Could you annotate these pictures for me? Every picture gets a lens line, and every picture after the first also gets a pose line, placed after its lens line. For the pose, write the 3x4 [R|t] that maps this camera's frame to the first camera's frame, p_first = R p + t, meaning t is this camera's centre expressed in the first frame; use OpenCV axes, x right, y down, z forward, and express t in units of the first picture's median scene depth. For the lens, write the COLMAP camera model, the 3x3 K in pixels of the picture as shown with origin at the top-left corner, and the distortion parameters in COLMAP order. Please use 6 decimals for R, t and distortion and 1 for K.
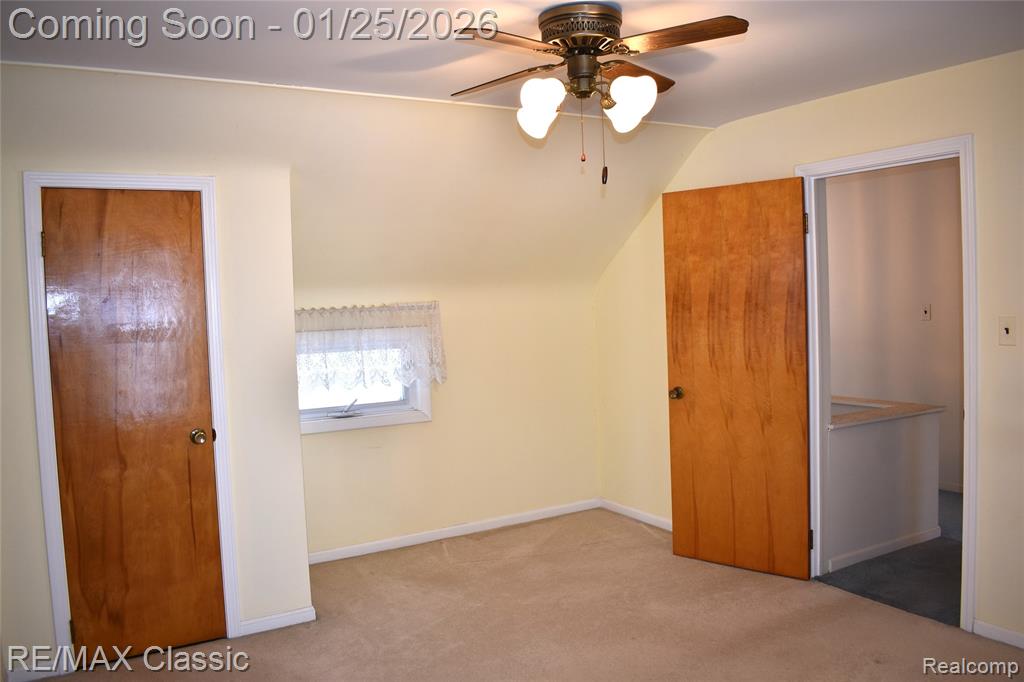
lens RADIAL K [[810.4, 0, 512.0], [0, 810.4, 341.0], [0, 0, 1]] dist [-0.055660, 0.007677]
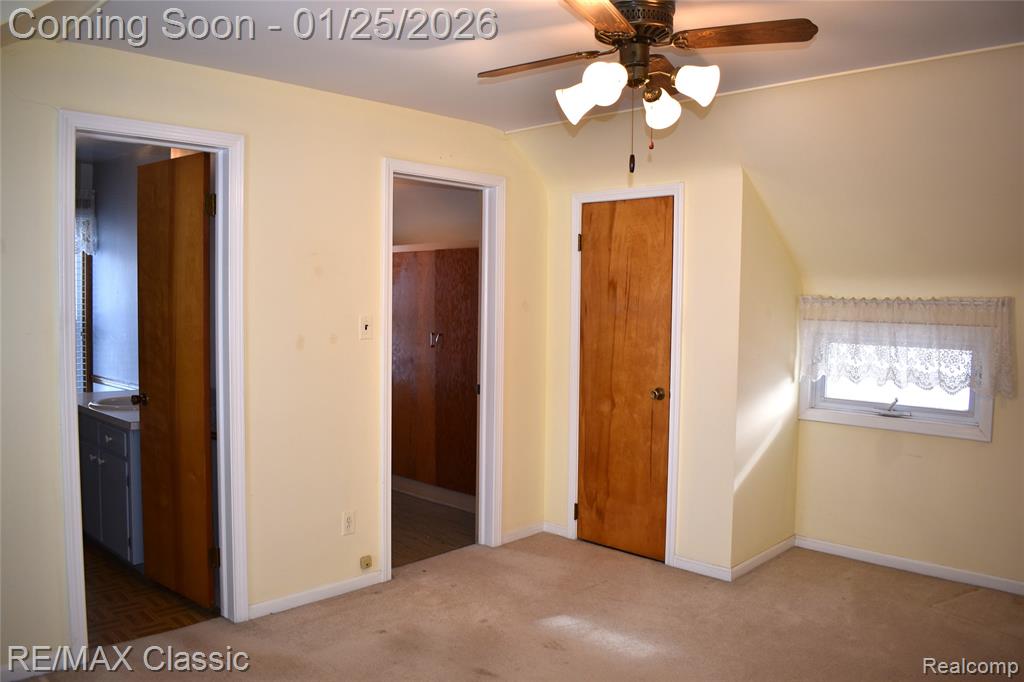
lens RADIAL K [[810.4, 0, 512.0], [0, 810.4, 341.0], [0, 0, 1]] dist [-0.055660, 0.007677]
pose [[0.282856, 0.089184, -0.955007, 0.737336], [-0.074300, 0.994713, 0.070886, -0.034578], [0.956280, 0.050906, 0.287987, 0.420962]]
